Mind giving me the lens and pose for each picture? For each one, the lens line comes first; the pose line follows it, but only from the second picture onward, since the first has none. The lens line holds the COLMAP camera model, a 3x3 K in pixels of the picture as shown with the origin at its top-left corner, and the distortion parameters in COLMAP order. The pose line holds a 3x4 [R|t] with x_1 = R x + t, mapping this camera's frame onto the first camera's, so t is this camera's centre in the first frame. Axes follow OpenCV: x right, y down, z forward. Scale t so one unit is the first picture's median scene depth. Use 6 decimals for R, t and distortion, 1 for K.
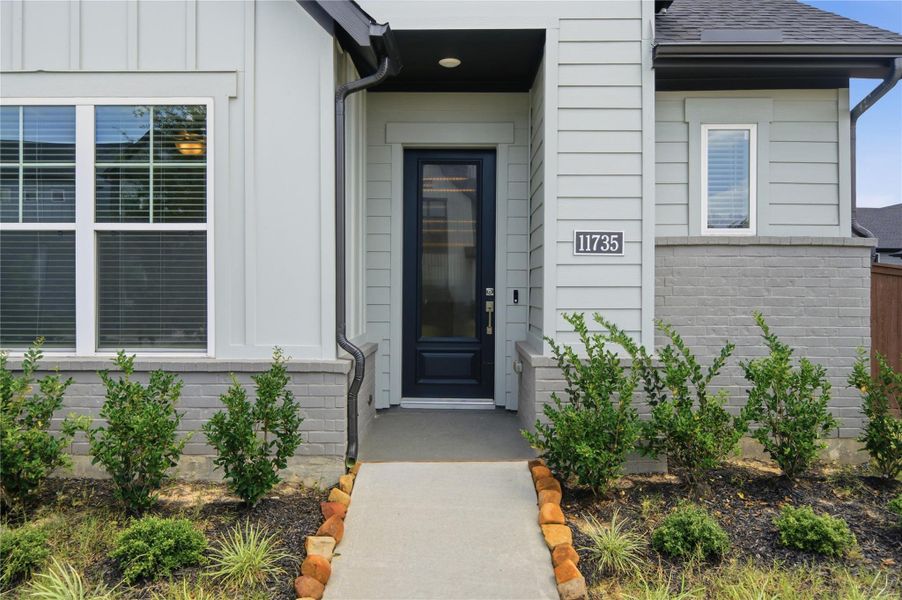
lens RADIAL K [[610.6, 0, 451.0], [0, 610.6, 300.0], [0, 0, 1]] dist [0.000400, -0.001826]
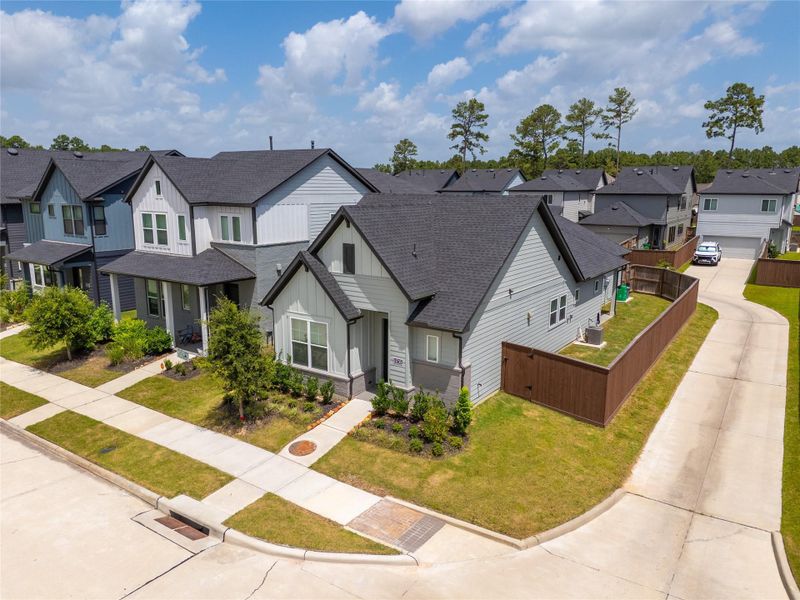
lens RADIAL K [[587.9, 0, 400.0], [0, 587.9, 300.0], [0, 0, 1]] dist [0.062523, -0.064208]
pose [[0.825644, 0.110215, -0.553321, 2.711671], [-0.003007, 0.981579, 0.191031, -1.418646], [0.564183, -0.156060, 0.810767, -2.502353]]
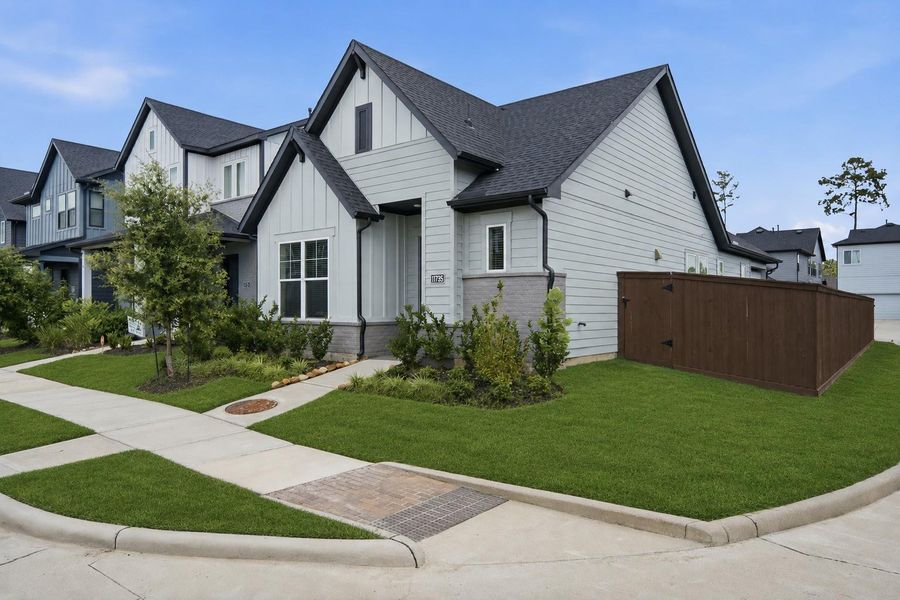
lens RADIAL K [[609.2, 0, 450.0], [0, 609.2, 300.0], [0, 0, 1]] dist [0.000400, -0.001826]
pose [[0.783585, -0.009519, -0.621211, 1.978093], [0.002807, 0.999927, -0.011782, 0.026275], [0.621278, 0.007488, 0.783555, -1.017691]]
